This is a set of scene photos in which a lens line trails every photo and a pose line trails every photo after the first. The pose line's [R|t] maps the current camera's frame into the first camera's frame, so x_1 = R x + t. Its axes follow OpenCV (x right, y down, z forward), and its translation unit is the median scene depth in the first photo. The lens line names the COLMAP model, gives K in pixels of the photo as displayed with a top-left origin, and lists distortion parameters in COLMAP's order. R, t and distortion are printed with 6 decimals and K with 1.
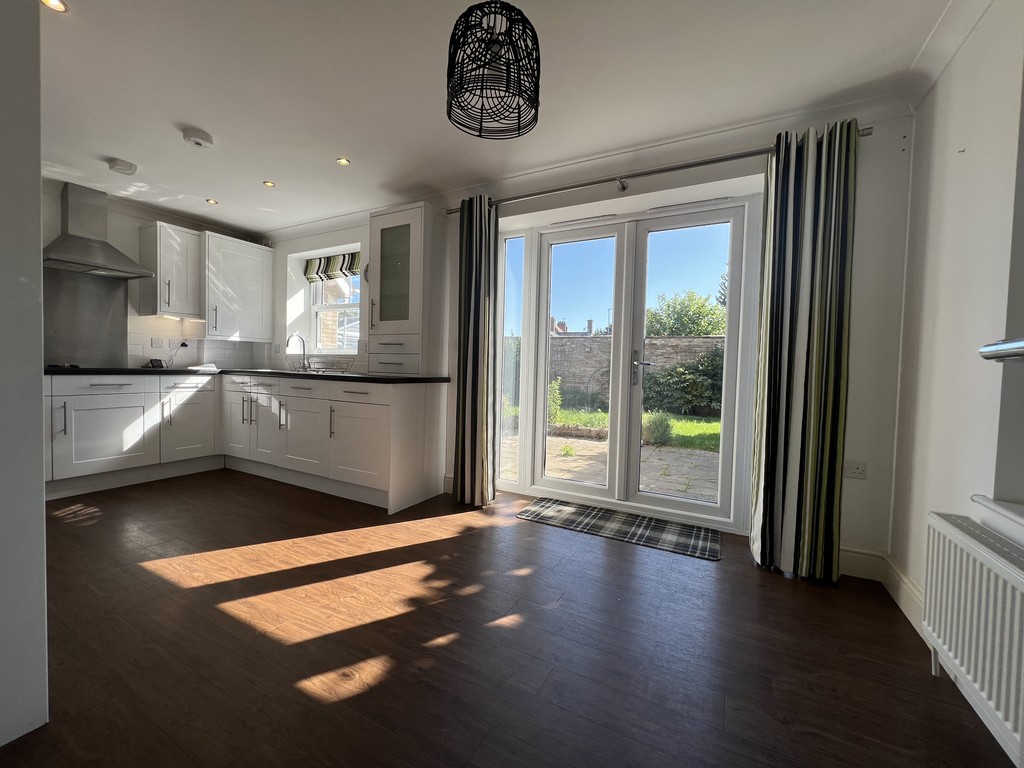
lens RADIAL K [[411.2, 0, 507.3], [0, 411.2, 381.4], [0, 0, 1]] dist [0.000170, 0.000004]
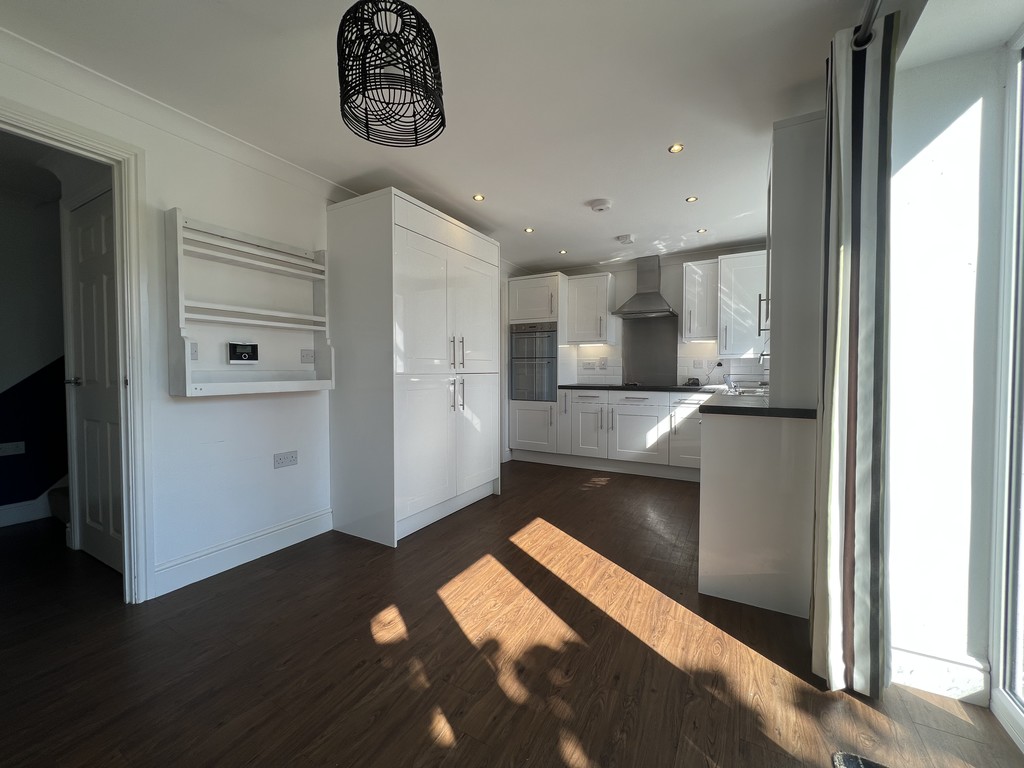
lens RADIAL K [[411.2, 0, 507.3], [0, 411.2, 381.4], [0, 0, 1]] dist [0.000170, 0.000004]
pose [[-0.025257, 0.001244, -0.999680, 0.395911], [-0.032011, 0.999485, 0.002052, -0.035412], [0.999168, 0.032053, -0.025204, 0.584948]]
